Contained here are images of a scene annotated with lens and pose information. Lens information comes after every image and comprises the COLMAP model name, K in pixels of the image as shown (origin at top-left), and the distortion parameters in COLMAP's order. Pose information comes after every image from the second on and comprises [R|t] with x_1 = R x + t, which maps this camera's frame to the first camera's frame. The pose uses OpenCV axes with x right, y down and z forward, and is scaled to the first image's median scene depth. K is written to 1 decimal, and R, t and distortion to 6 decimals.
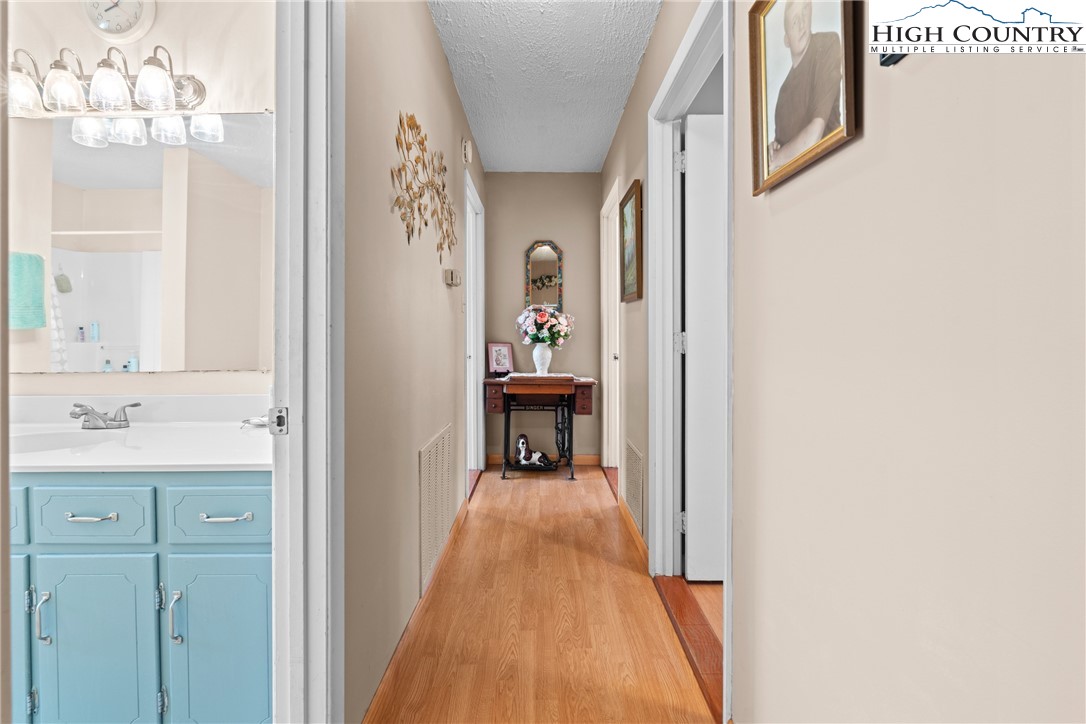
lens RADIAL K [[485.0, 0, 542.4], [0, 485.0, 334.1], [0, 0, 1]] dist [-0.005695, -0.000347]
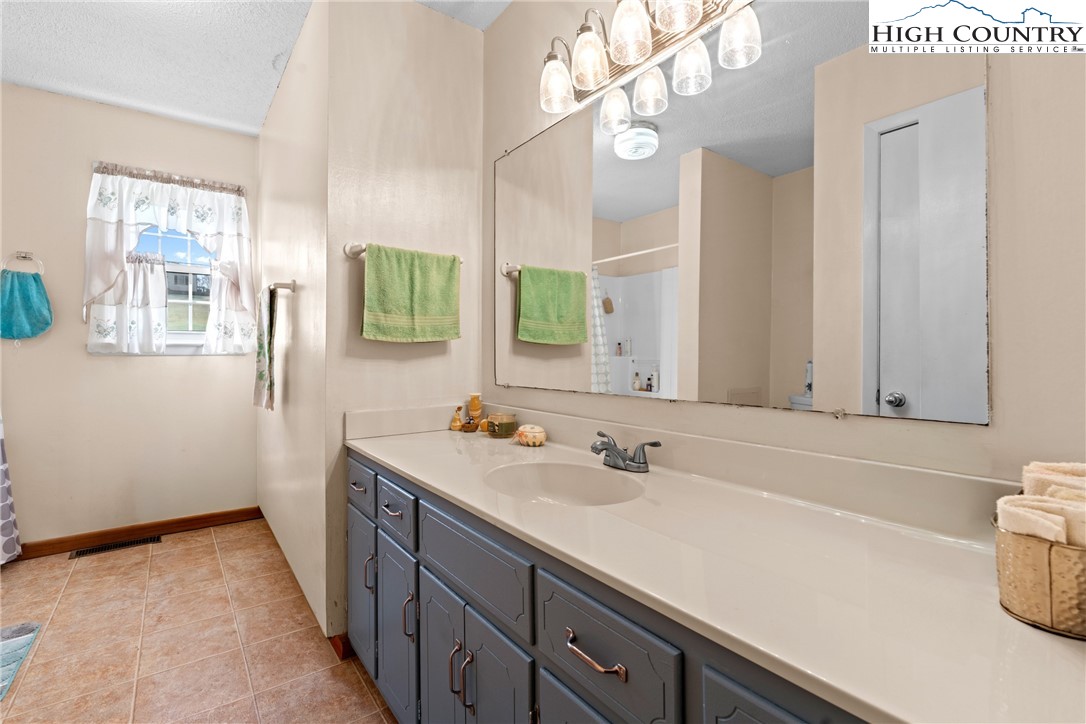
lens RADIAL K [[495.9, 0, 547.0], [0, 495.9, 357.7], [0, 0, 1]] dist [-0.003645, -0.000226]
pose [[0.606583, 0.014321, -0.794891, -0.247094], [-0.000748, 0.999848, 0.017443, 0.000301], [0.795019, -0.009986, 0.606502, 0.296147]]
